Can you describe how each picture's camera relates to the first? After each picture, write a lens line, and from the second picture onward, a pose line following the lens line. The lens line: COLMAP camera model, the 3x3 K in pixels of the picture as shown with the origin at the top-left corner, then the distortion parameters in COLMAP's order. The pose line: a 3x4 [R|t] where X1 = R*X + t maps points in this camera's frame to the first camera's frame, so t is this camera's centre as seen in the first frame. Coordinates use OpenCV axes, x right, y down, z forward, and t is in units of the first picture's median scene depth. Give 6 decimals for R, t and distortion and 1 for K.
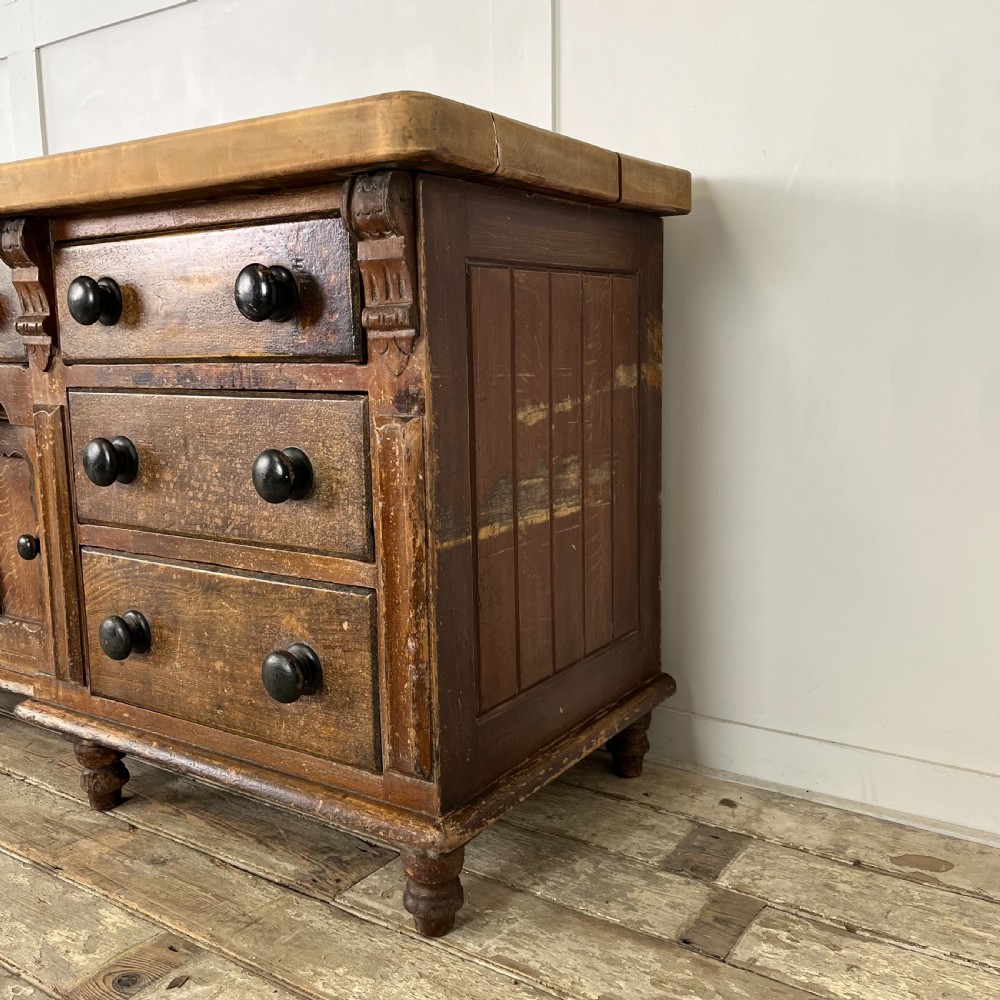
lens RADIAL K [[1018.9, 0, 503.8], [0, 1018.9, 488.8], [0, 0, 1]] dist [0.030482, -0.029207]
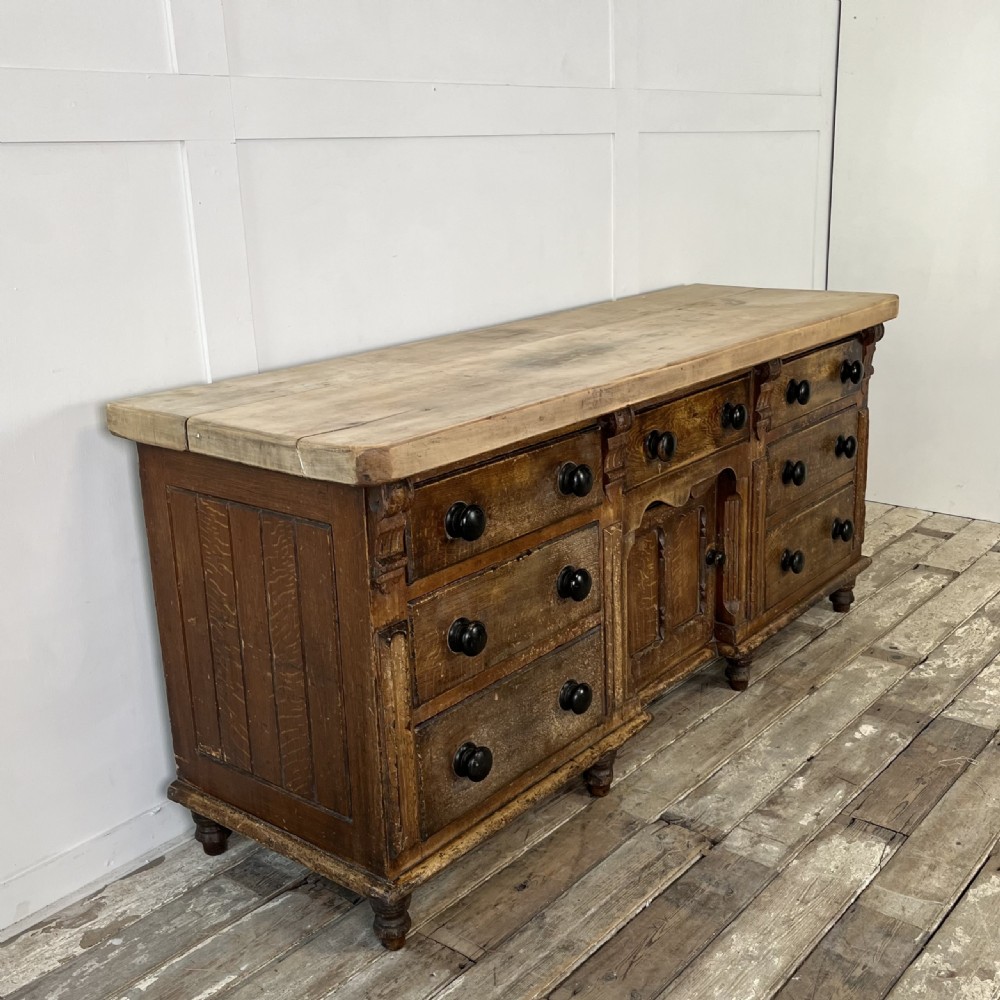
lens RADIAL K [[1191.3, 0, 546.5], [0, 1191.3, 483.9], [0, 0, 1]] dist [0.105506, -0.268149]
pose [[0.064152, -0.258146, 0.963974, -2.804824], [0.173119, 0.954196, 0.244007, -0.689265], [-0.982809, 0.151229, 0.105904, 1.332438]]
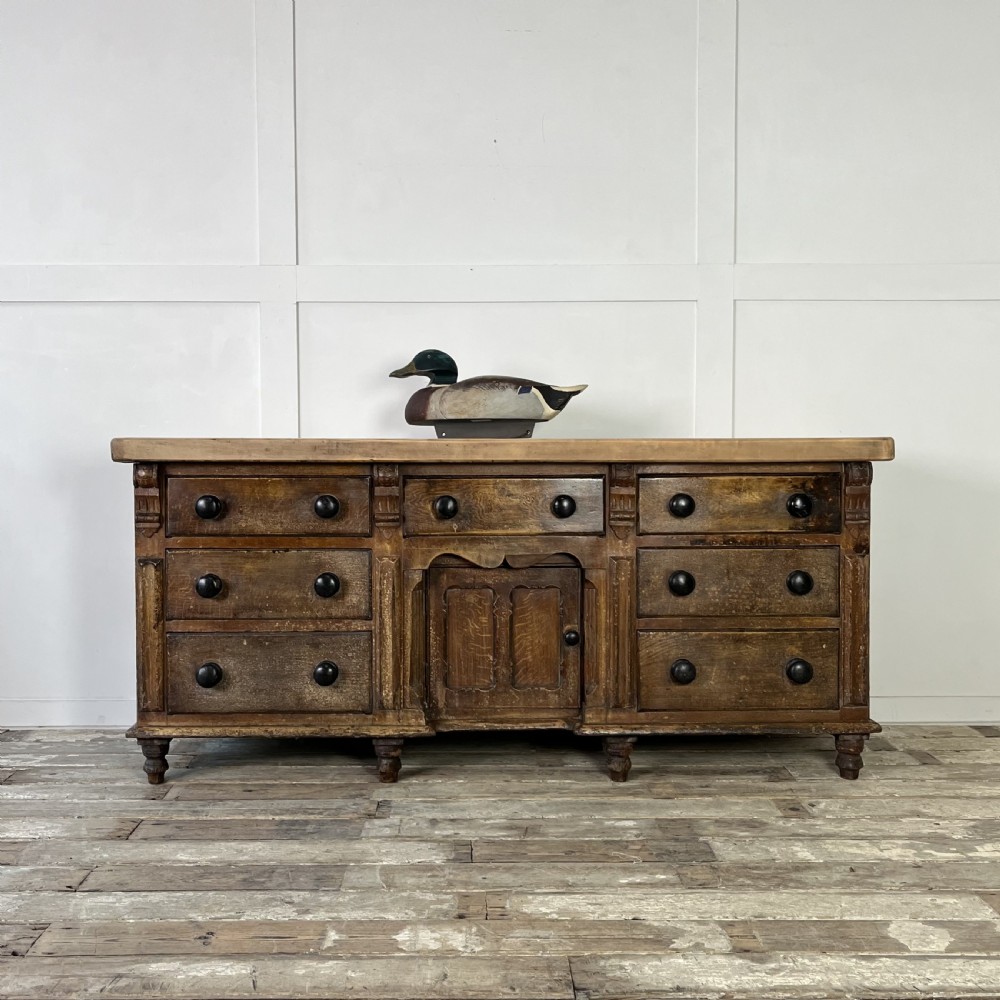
lens RADIAL K [[1120.5, 0, 474.5], [0, 1120.5, 485.8], [0, 0, 1]] dist [0.145851, -0.534082]
pose [[0.824162, -0.007879, 0.566300, -2.159382], [0.073934, 0.992843, -0.093786, -0.042974], [-0.561508, 0.119164, 0.818846, -0.669773]]
